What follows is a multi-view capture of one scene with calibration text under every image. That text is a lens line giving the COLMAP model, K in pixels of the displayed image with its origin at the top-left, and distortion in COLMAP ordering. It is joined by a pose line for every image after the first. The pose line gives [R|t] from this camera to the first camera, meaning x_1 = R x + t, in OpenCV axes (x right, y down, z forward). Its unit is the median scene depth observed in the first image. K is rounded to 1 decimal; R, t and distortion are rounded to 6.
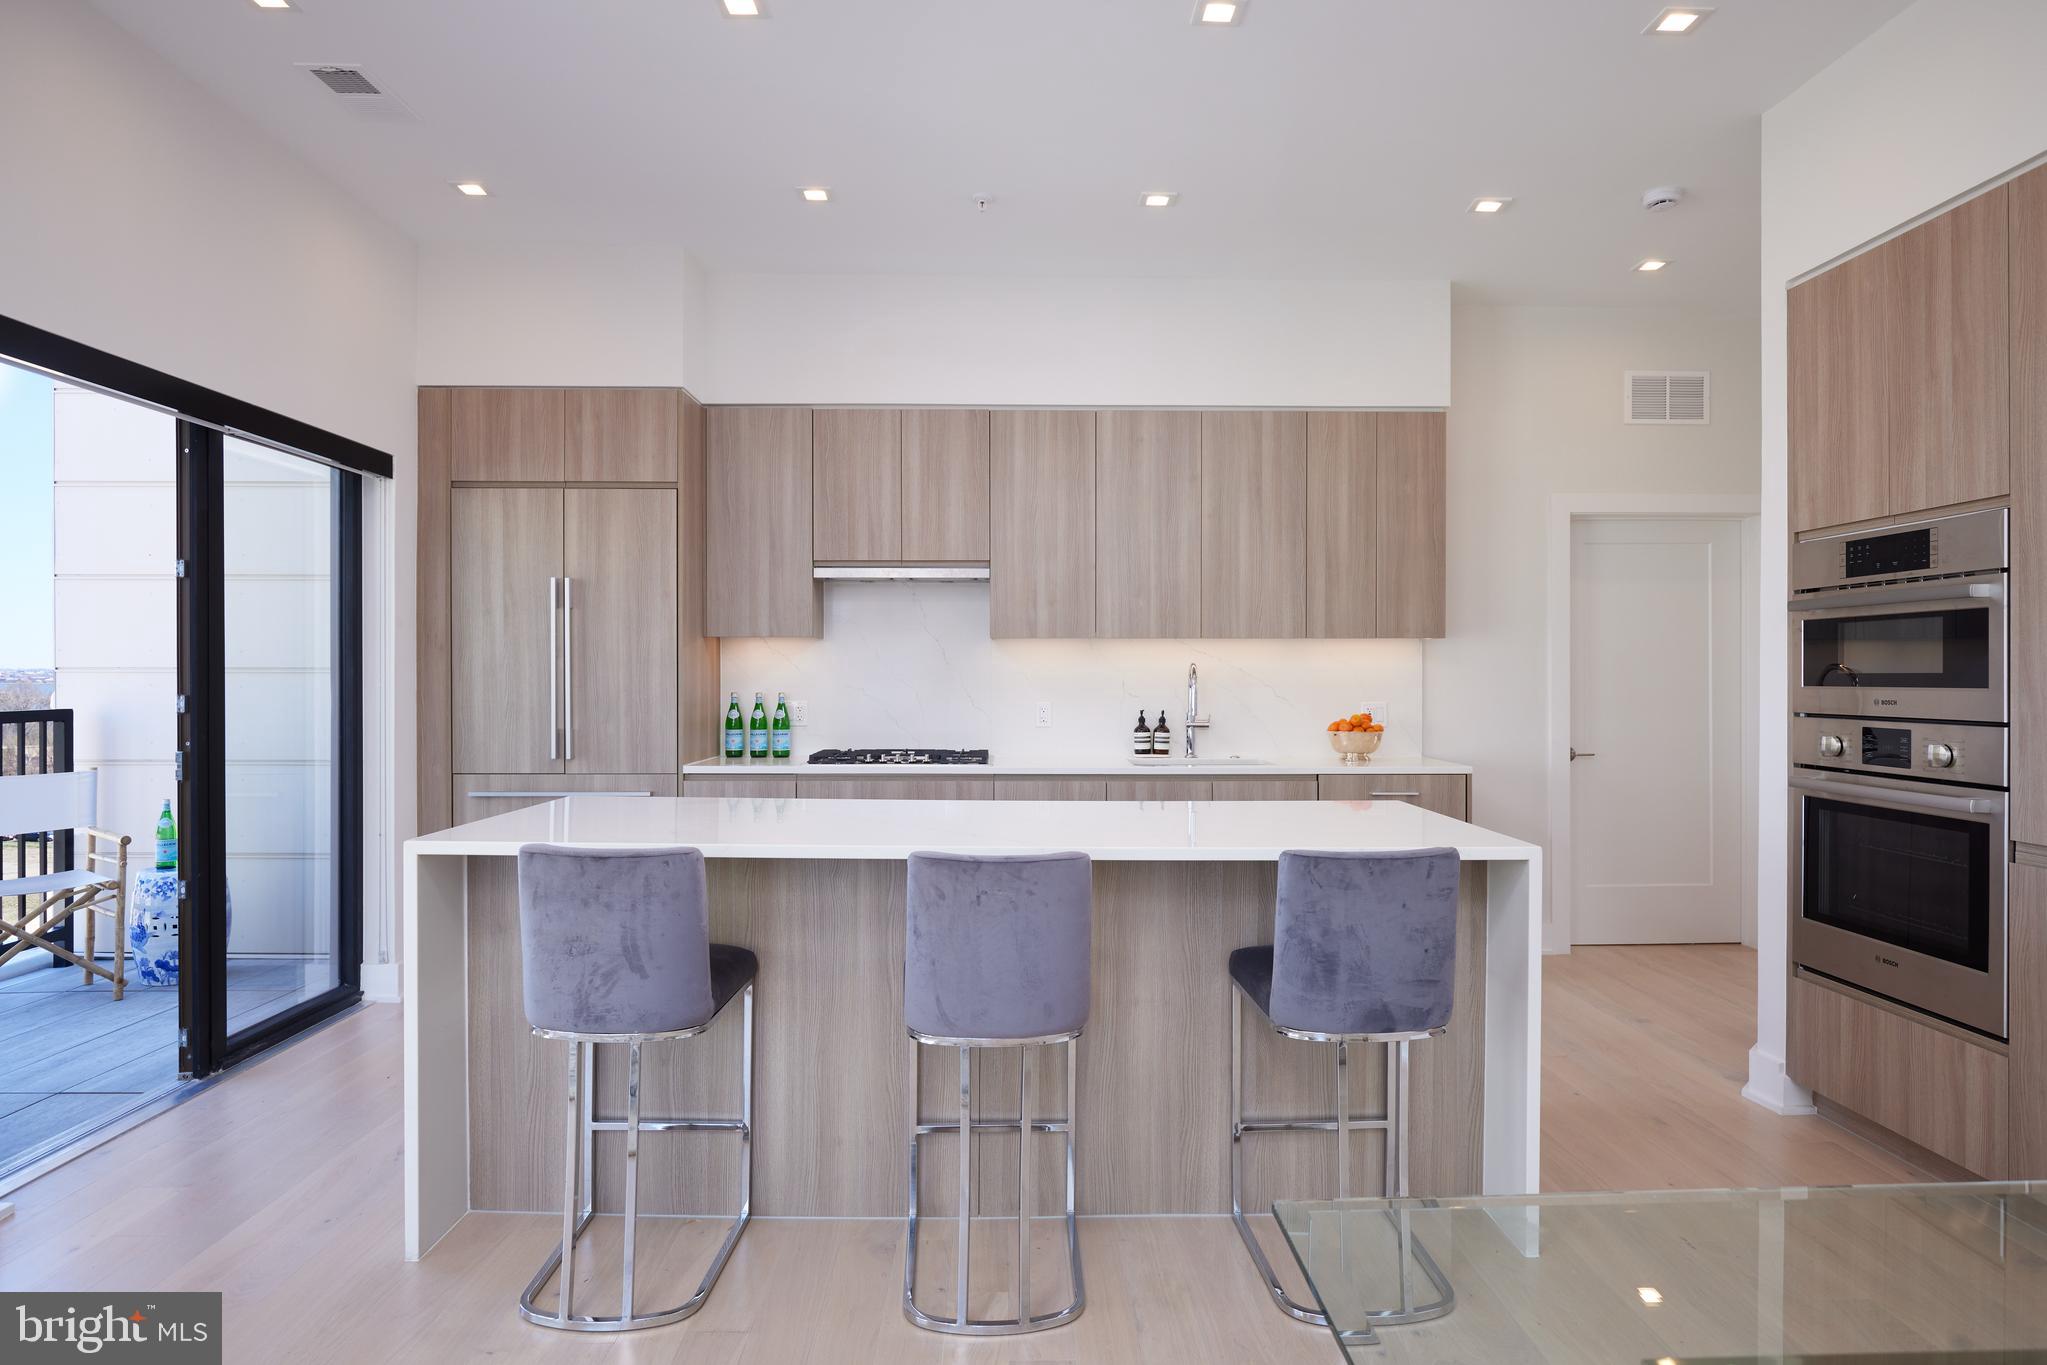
lens RADIAL K [[1212.7, 0, 1027.5], [0, 1212.7, 676.4], [0, 0, 1]] dist [0.000185, 0.000936]
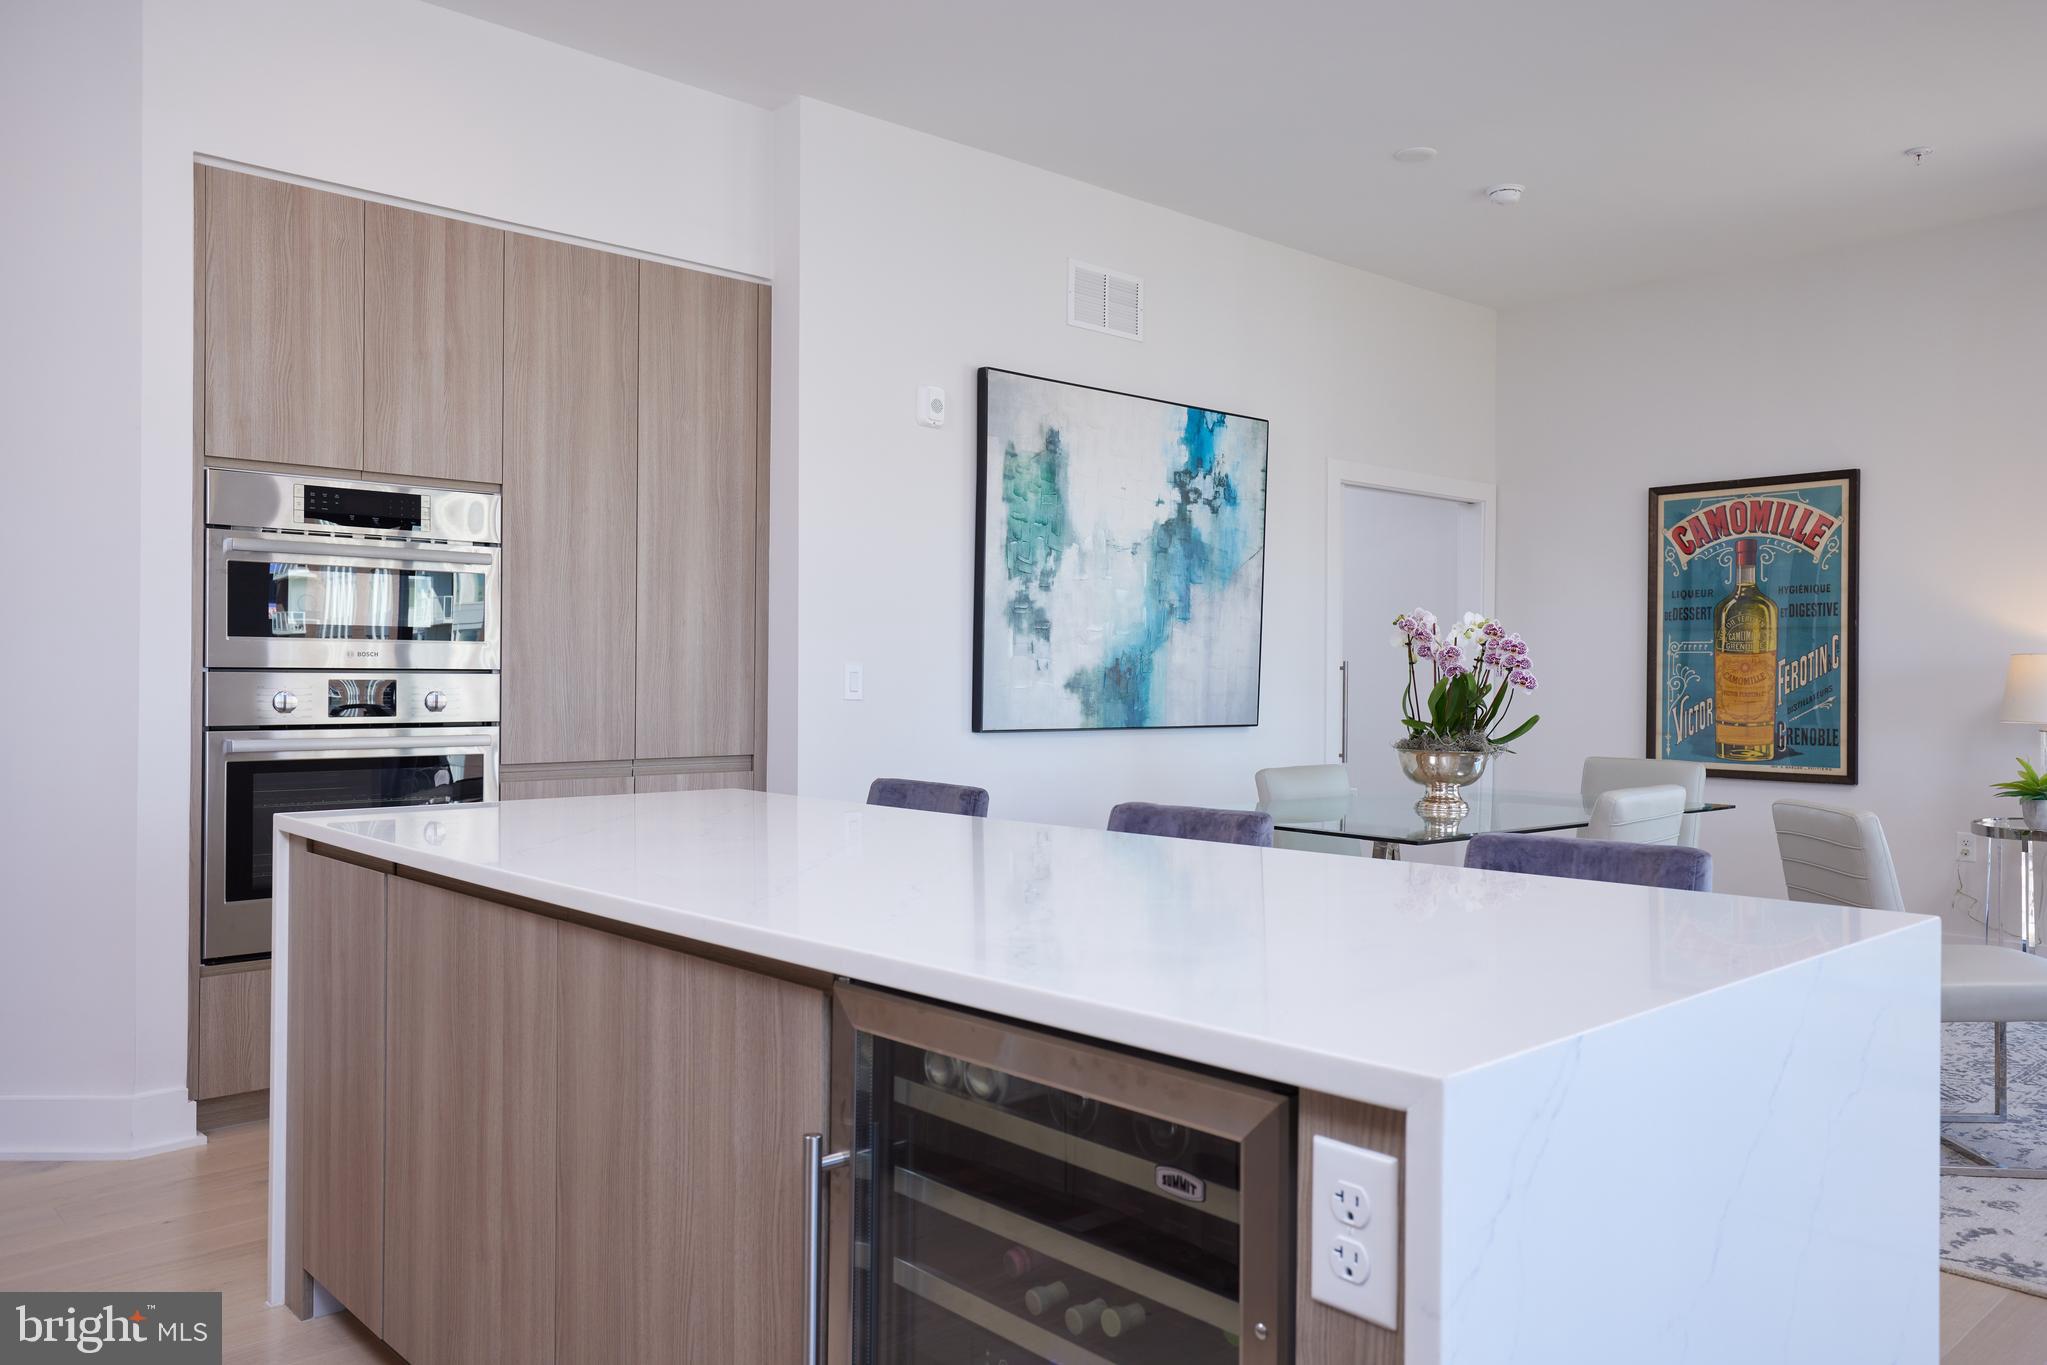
lens RADIAL K [[1514.0, 0, 1057.4], [0, 1514.0, 680.7], [0, 0, 1]] dist [0.012907, 0.003360]
pose [[-0.681074, -0.009324, 0.732155, -0.559749], [-0.006941, 0.999956, 0.006278, 0.028630], [-0.732181, -0.000806, -0.681109, 1.297148]]
